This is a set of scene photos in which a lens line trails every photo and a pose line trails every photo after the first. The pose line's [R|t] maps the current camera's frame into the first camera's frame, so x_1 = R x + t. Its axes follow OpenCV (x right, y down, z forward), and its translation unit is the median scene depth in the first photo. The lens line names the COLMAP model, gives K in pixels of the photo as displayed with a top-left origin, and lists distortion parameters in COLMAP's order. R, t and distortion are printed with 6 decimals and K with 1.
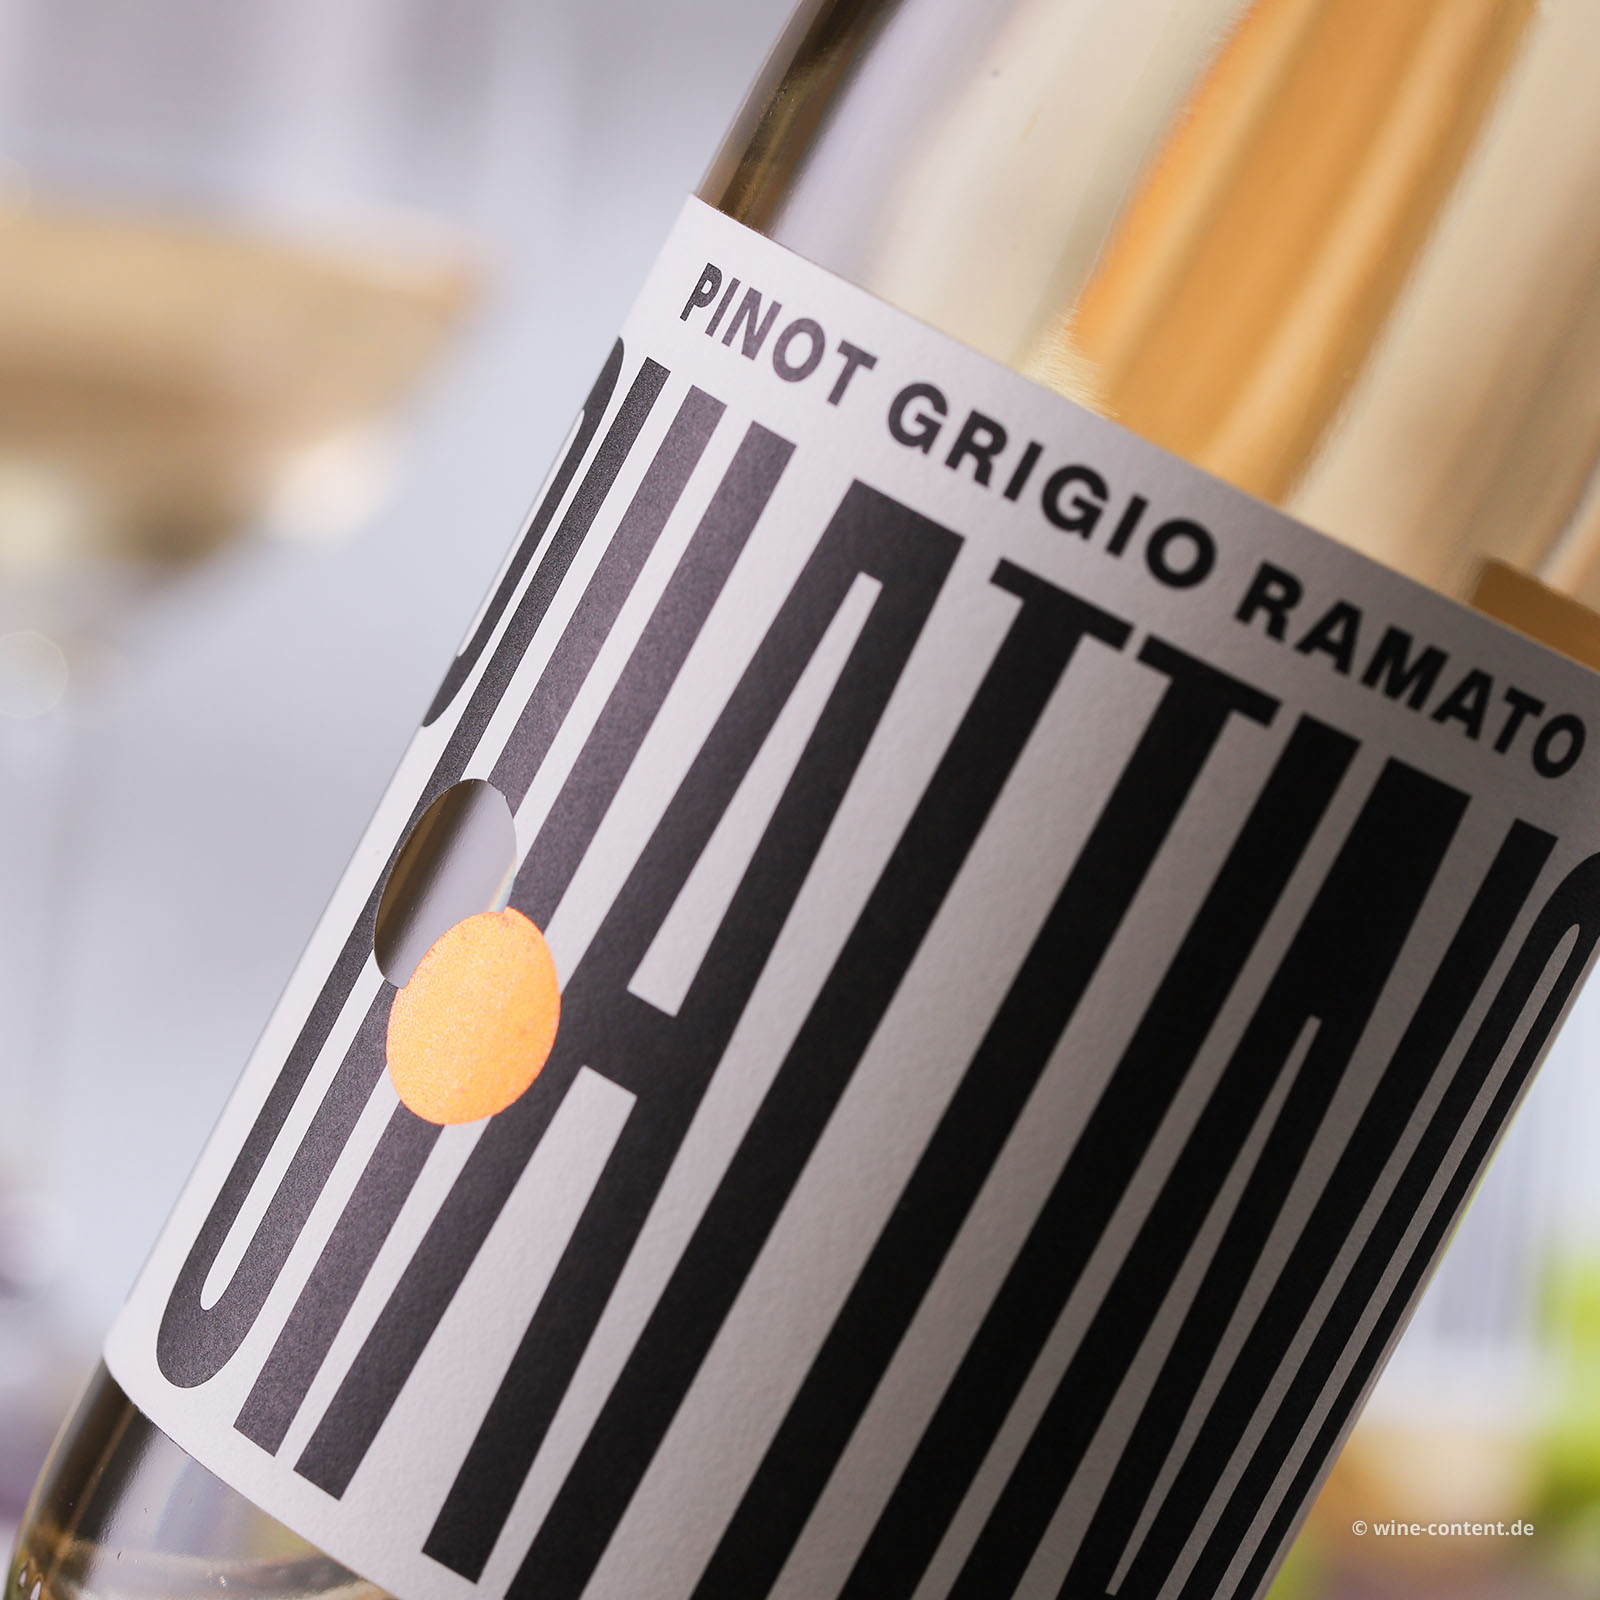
lens RADIAL K [[7848.6, 0, 800.0], [0, 7848.6, 800.0], [0, 0, 1]] dist [0.256236, -0.076575]
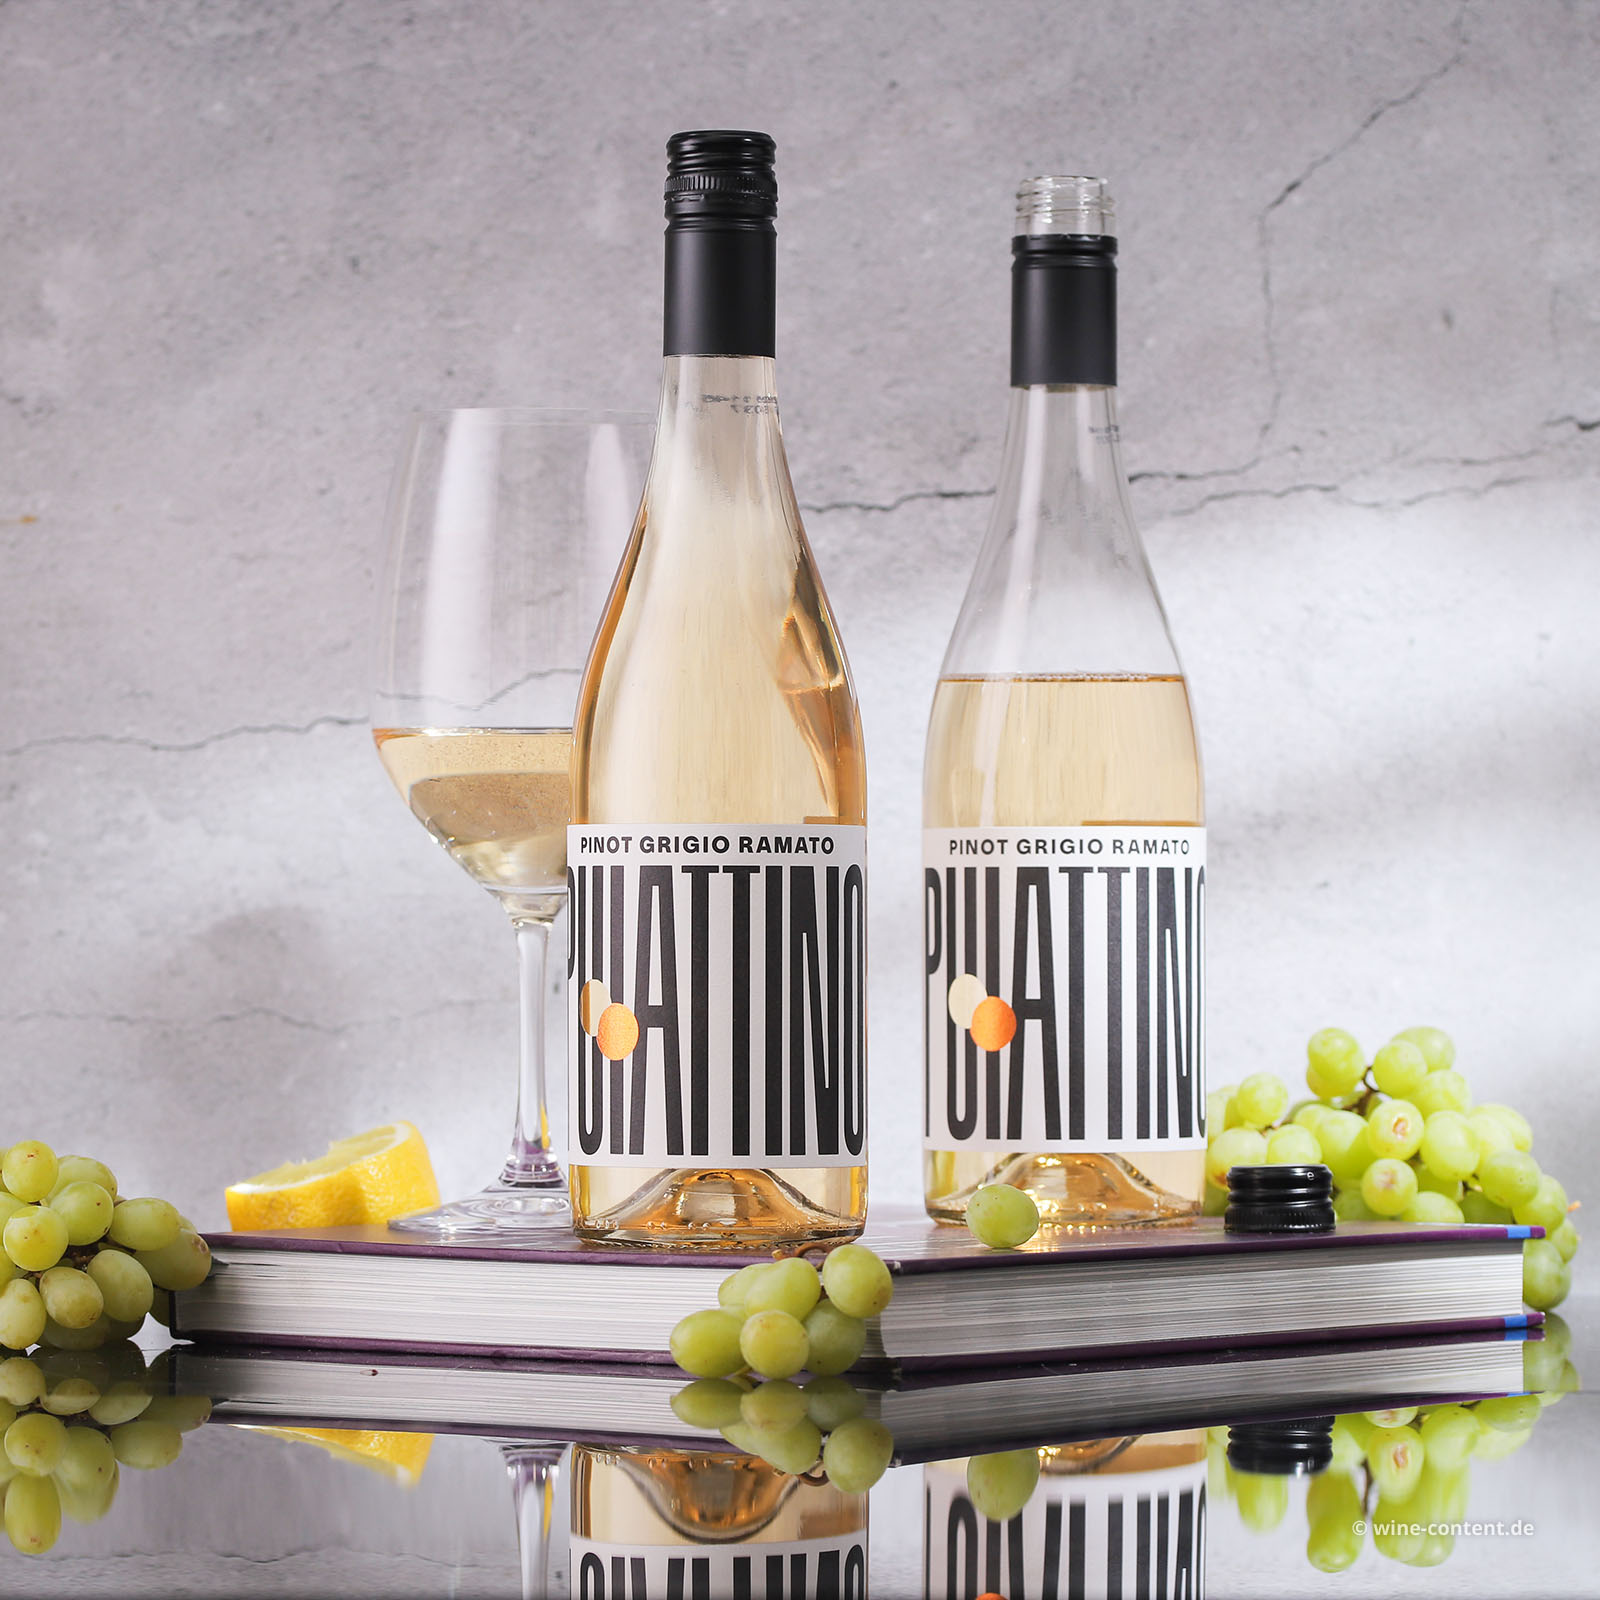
lens RADIAL K [[7848.6, 0, 800.0], [0, 7848.6, 800.0], [0, 0, 1]] dist [0.256236, -0.076575]
pose [[0.887019, -0.457809, 0.060070, -0.146299], [0.461404, 0.883765, -0.077887, 0.279576], [-0.017430, 0.096804, 0.995151, -2.999027]]
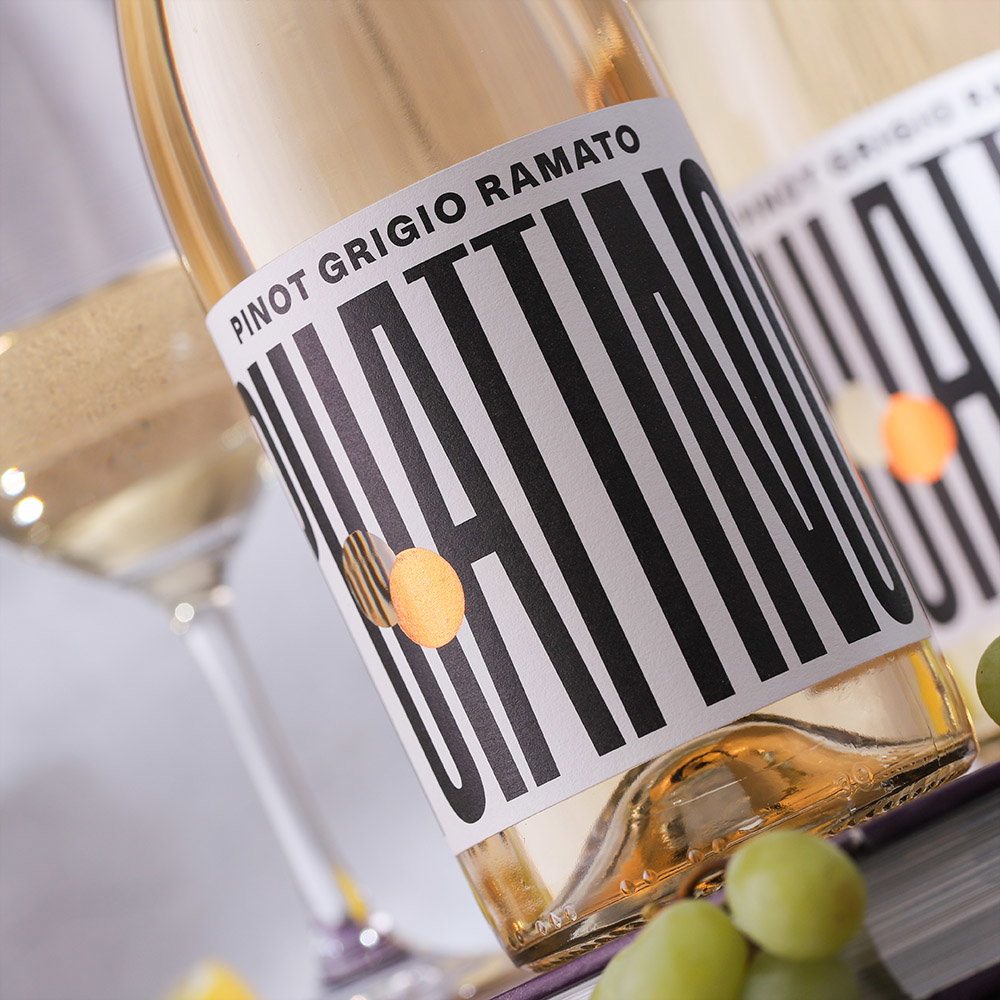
lens RADIAL K [[4905.4, 0, 500.0], [0, 4905.4, 500.0], [0, 0, 1]] dist [0.256236, -0.076575]
pose [[0.614369, -0.783804, 0.090567, -0.134246], [0.785103, 0.595859, -0.169011, 0.264683], [0.078507, 0.174940, 0.981444, -0.360198]]
